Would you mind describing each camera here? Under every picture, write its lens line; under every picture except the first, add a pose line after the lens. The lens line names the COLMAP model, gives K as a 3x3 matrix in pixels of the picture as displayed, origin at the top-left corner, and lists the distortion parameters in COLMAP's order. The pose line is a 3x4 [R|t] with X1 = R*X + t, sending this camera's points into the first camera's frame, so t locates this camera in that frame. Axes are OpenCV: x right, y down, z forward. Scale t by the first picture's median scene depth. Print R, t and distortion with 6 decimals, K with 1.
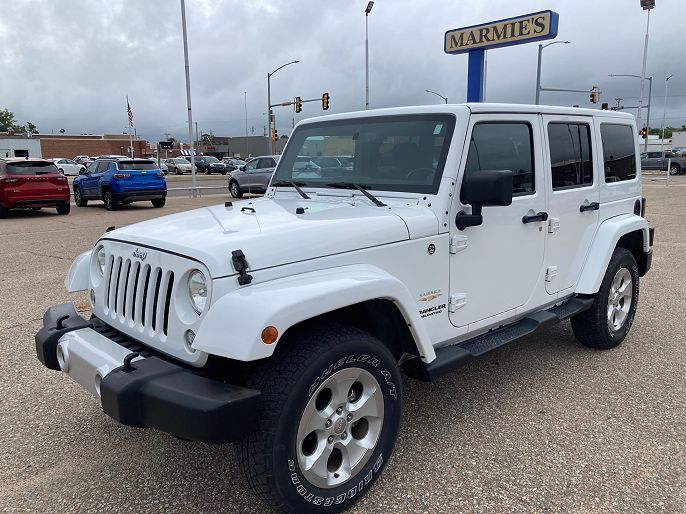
lens RADIAL K [[567.6, 0, 342.8], [0, 567.6, 264.2], [0, 0, 1]] dist [0.037605, -0.019766]
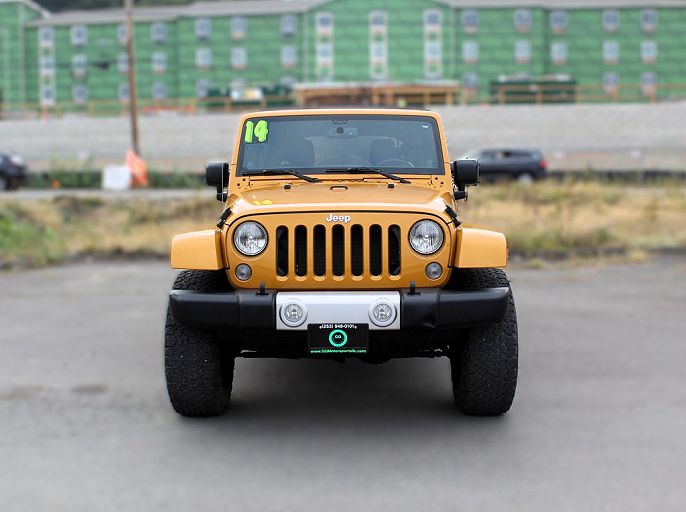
lens RADIAL K [[898.1, 0, 343.0], [0, 898.1, 258.7], [0, 0, 1]] dist [-0.067843, 0.000000]
pose [[0.683807, -0.056704, 0.727456, -1.534088], [0.132068, 0.990127, -0.046965, 0.138608], [-0.717611, 0.128189, 0.684545, -0.251227]]
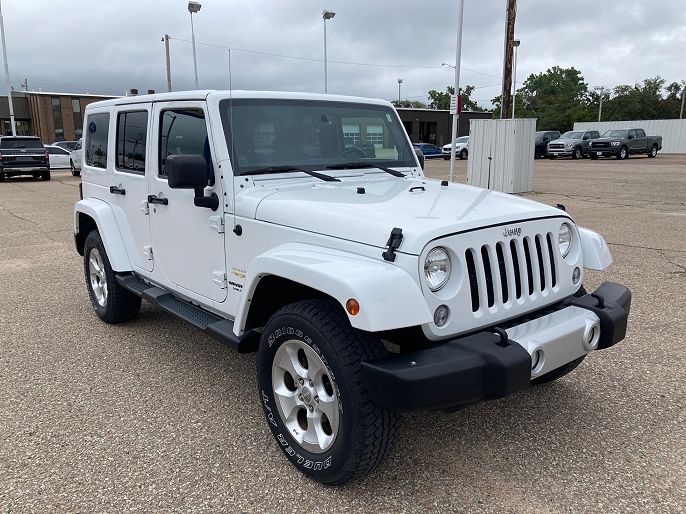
lens RADIAL K [[567.6, 0, 358.0], [0, 567.6, 260.2], [0, 0, 1]] dist [0.037605, -0.019766]
pose [[0.038930, -0.193887, 0.980251, -1.217891], [0.189456, 0.964633, 0.183274, -0.183246], [-0.981117, 0.178580, 0.074287, 1.071133]]
